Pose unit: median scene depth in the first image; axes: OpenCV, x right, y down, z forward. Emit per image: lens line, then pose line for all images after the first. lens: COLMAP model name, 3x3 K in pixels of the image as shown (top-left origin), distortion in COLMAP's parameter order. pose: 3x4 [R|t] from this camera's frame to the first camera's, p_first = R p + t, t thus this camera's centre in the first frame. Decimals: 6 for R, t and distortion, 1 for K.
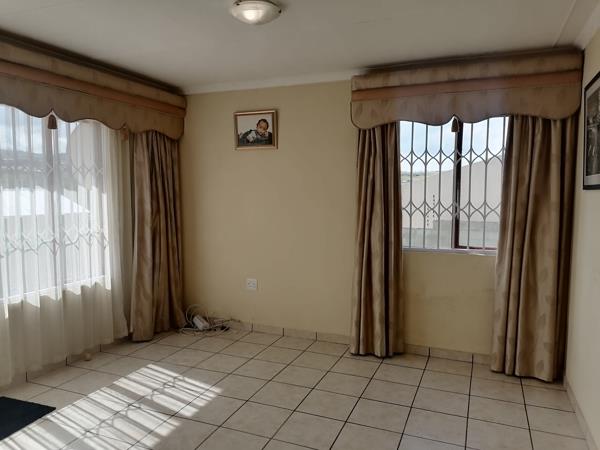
lens RADIAL K [[451.3, 0, 300.0], [0, 451.3, 225.0], [0, 0, 1]] dist [0.000422, -0.003895]
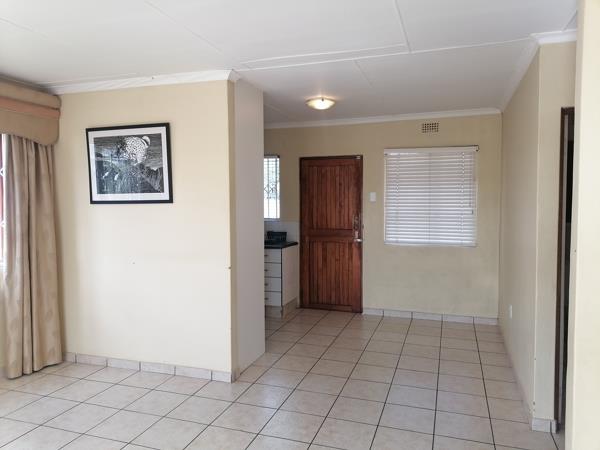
lens RADIAL K [[451.3, 0, 300.0], [0, 451.3, 225.0], [0, 0, 1]] dist [0.000422, -0.003895]
pose [[-0.069311, -0.064727, 0.995493, -0.669743], [0.080289, 0.994294, 0.070239, -0.051065], [-0.994359, 0.084795, -0.063719, 0.413342]]
